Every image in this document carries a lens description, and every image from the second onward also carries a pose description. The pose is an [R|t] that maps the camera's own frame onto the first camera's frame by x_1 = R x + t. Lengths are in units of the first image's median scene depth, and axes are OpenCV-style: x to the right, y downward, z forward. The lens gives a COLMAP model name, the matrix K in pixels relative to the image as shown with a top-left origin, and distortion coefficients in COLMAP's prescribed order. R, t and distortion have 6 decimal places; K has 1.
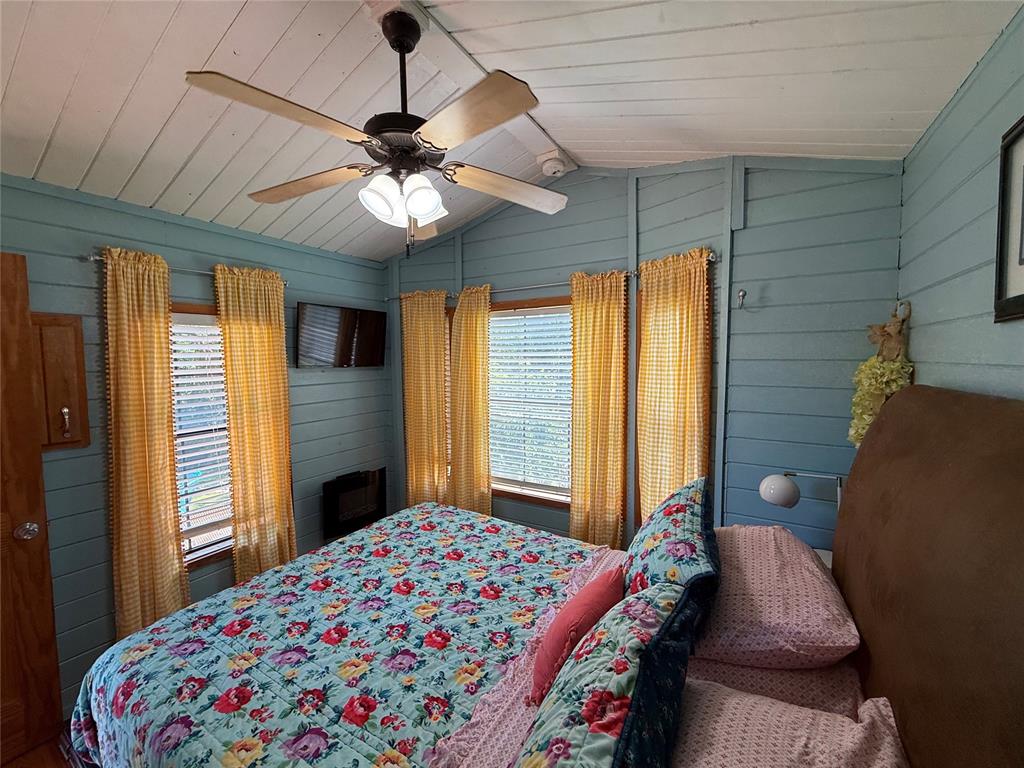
lens RADIAL K [[405.7, 0, 509.3], [0, 405.7, 377.4], [0, 0, 1]] dist [-0.000615, 0.000321]
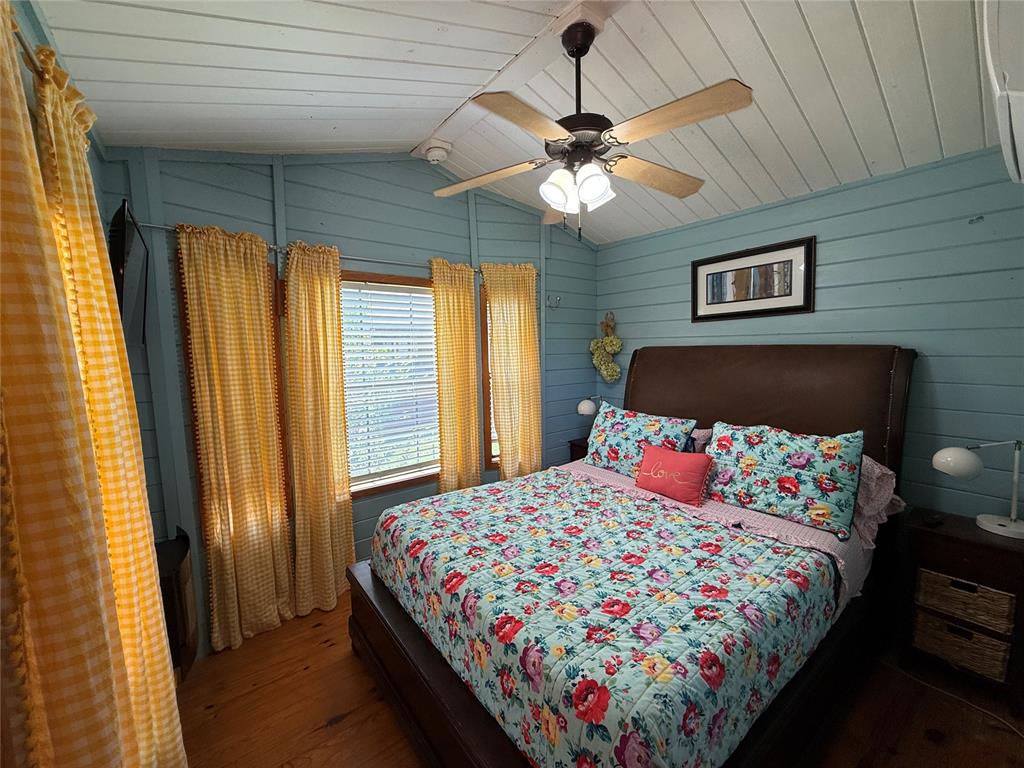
lens RADIAL K [[405.7, 0, 507.0], [0, 405.7, 385.1], [0, 0, 1]] dist [-0.000615, 0.000321]
pose [[0.368402, -0.087124, 0.925575, -0.989990], [0.059320, 0.995773, 0.070120, 0.016635], [-0.927772, 0.029073, 0.372013, 0.544377]]
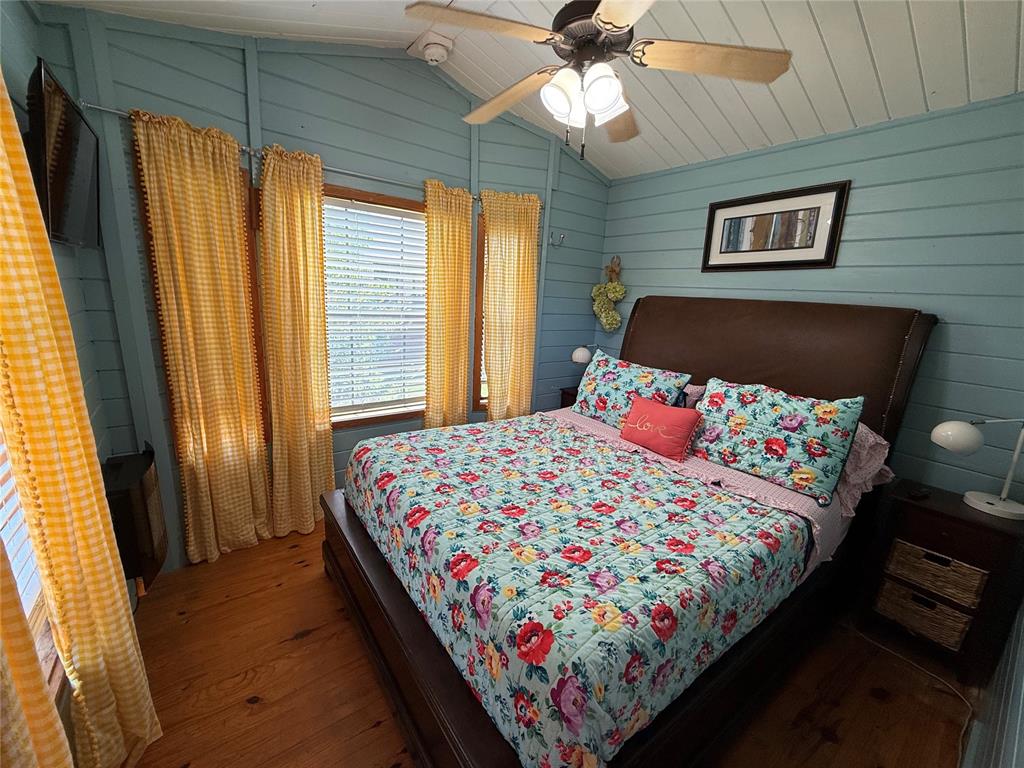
lens RADIAL K [[405.7, 0, 507.1], [0, 405.7, 383.6], [0, 0, 1]] dist [-0.000615, 0.000321]
pose [[0.386256, -0.175043, 0.905630, -0.928486], [-0.012292, 0.980765, 0.194807, 0.043168], [-0.922310, -0.086377, 0.376675, 0.521525]]
